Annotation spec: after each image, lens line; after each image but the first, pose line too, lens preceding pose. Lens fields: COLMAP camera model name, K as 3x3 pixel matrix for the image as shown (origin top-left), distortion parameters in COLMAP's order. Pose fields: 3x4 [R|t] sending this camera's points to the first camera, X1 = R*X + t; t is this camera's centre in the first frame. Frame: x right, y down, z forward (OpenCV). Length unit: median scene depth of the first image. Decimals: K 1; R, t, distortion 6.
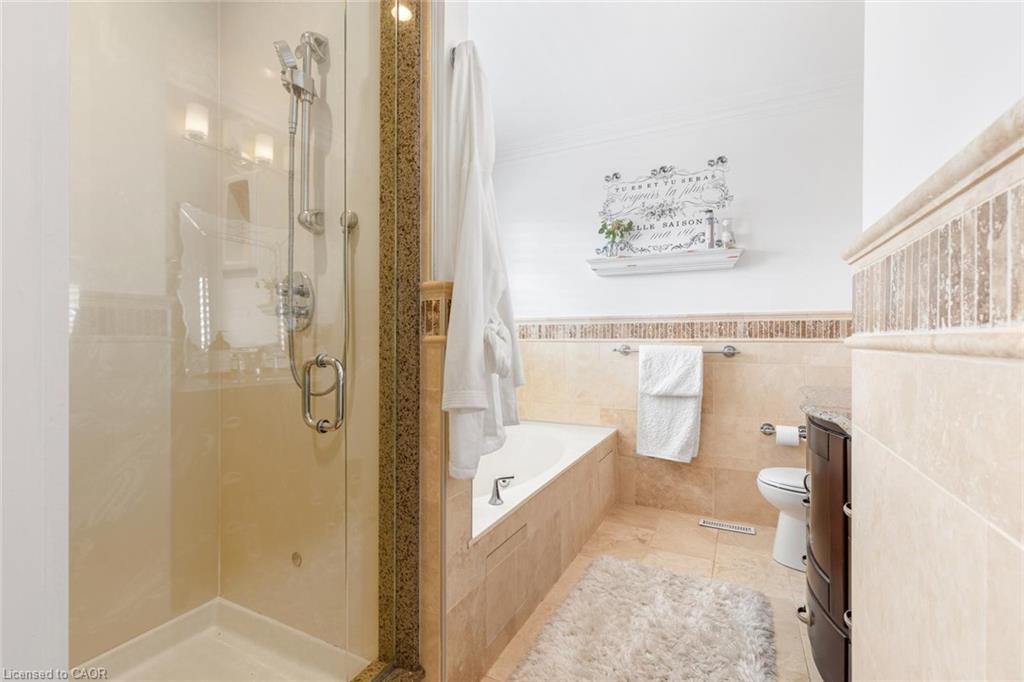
lens RADIAL K [[466.7, 0, 511.6], [0, 466.7, 343.2], [0, 0, 1]] dist [0.007963, -0.000858]
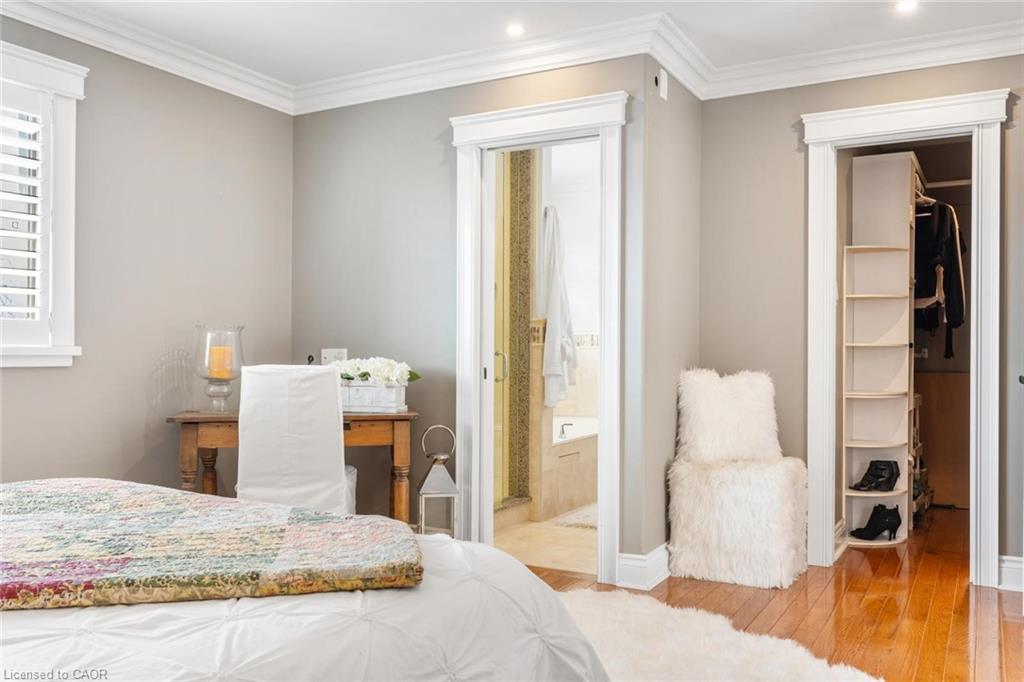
lens RADIAL K [[873.4, 0, 511.0], [0, 873.4, 346.2], [0, 0, 1]] dist [0.010918, 0.000535]
pose [[0.998623, 0.004557, -0.052270, -0.073557], [-0.005170, 0.999919, -0.011591, 0.044388], [0.052213, 0.011845, 0.998566, -3.032130]]
